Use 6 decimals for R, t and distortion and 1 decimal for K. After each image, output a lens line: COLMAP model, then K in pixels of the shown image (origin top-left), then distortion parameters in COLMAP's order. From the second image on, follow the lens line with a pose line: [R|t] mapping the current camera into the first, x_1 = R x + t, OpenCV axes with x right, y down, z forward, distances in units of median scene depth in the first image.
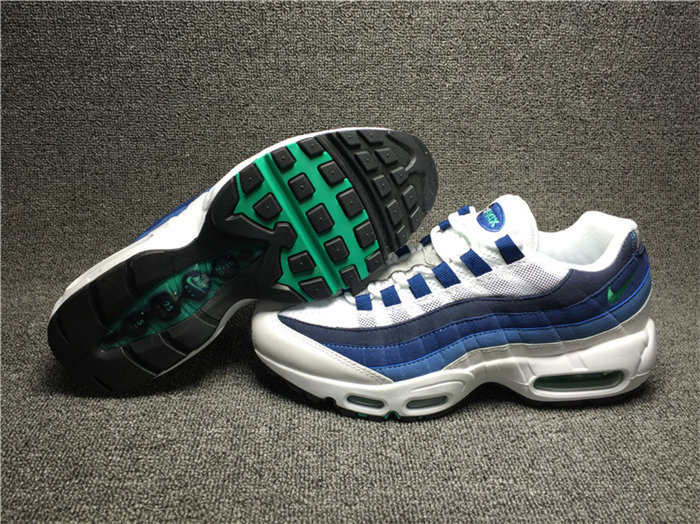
lens RADIAL K [[600.0, 0, 348.9], [0, 600.0, 239.9], [0, 0, 1]] dist [0.086190, -0.126818]
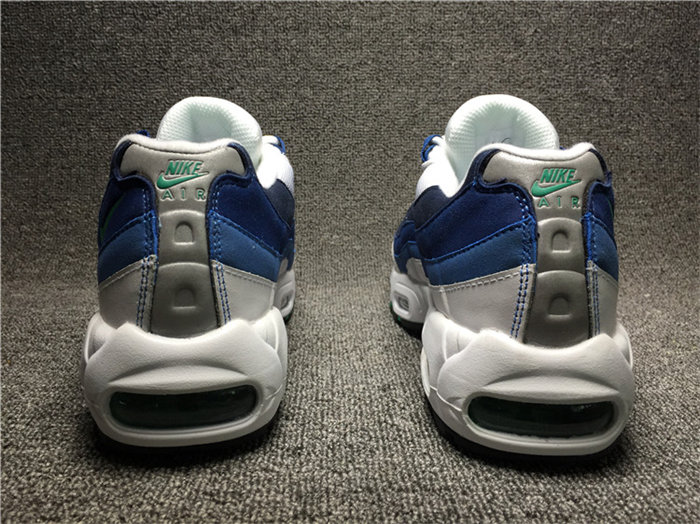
lens RADIAL K [[600.0, 0, 349.3], [0, 600.0, 244.1], [0, 0, 1]] dist [0.086190, -0.126818]
pose [[0.999719, -0.018529, -0.014806, 0.016092], [0.015392, 0.981781, -0.189389, 0.183719], [0.018045, 0.189108, 0.981790, 0.160287]]
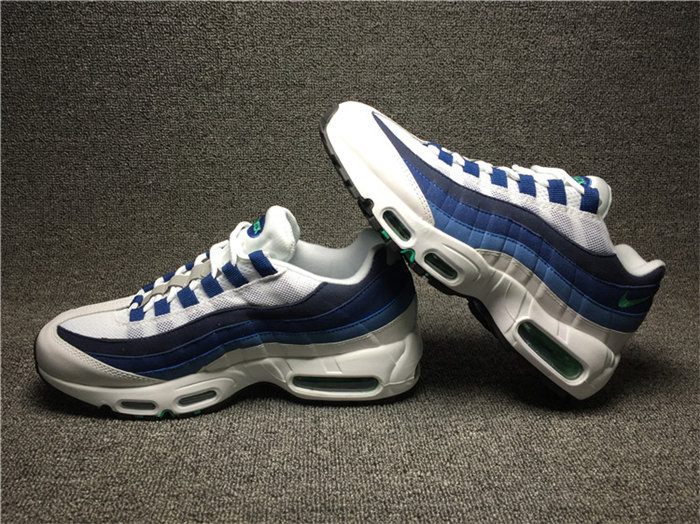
lens RADIAL K [[600.0, 0, 349.9], [0, 600.0, 241.0], [0, 0, 1]] dist [0.086190, -0.126818]
pose [[0.999873, -0.011813, 0.010724, 0.074898], [0.012344, 0.998632, -0.050808, 0.021636], [-0.010109, 0.050934, 0.998651, -0.064722]]
